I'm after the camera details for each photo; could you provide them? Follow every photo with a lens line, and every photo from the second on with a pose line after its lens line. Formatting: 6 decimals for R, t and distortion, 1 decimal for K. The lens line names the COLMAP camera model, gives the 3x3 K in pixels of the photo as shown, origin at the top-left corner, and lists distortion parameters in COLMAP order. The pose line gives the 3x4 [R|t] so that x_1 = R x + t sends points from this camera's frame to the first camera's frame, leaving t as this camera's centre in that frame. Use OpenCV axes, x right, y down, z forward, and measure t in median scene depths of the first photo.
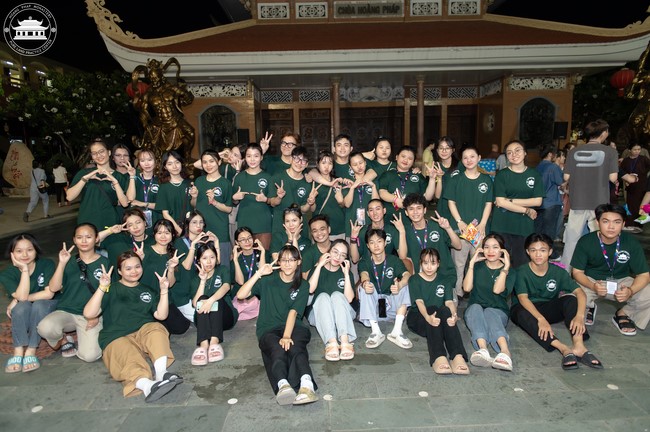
lens RADIAL K [[450.8, 0, 312.9], [0, 450.8, 223.3], [0, 0, 1]] dist [-0.001838, -0.003317]
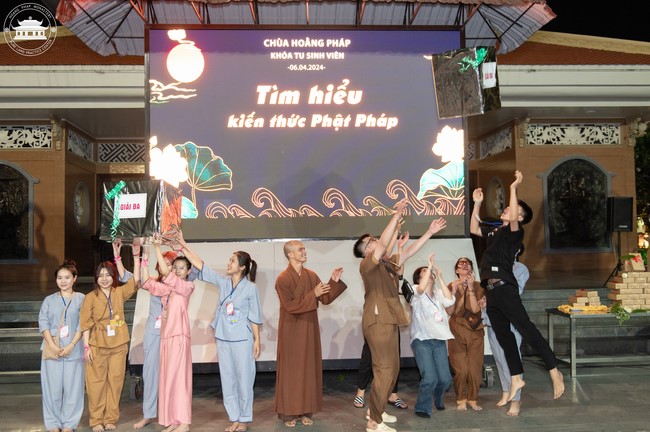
lens RADIAL K [[622.3, 0, 324.5], [0, 622.3, 217.8], [0, 0, 1]] dist [-0.017230, 0.000000]
pose [[0.998478, 0.009720, 0.054295, 0.141858], [0.001348, 0.979758, -0.200182, -0.049477], [-0.055142, 0.199951, 0.978253, 0.267308]]
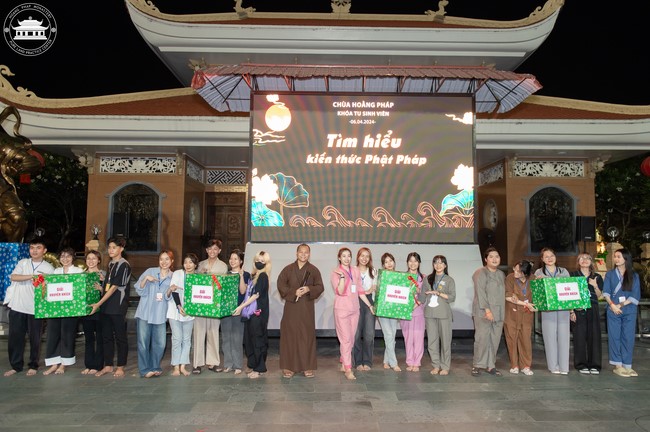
lens RADIAL K [[450.8, 0, 339.2], [0, 450.8, 207.7], [0, 0, 1]] dist [-0.001838, -0.003317]
pose [[0.999490, 0.030325, 0.010054, 0.127670], [-0.027106, 0.971491, -0.235521, -0.050186], [-0.016909, 0.235128, 0.971817, 0.257373]]
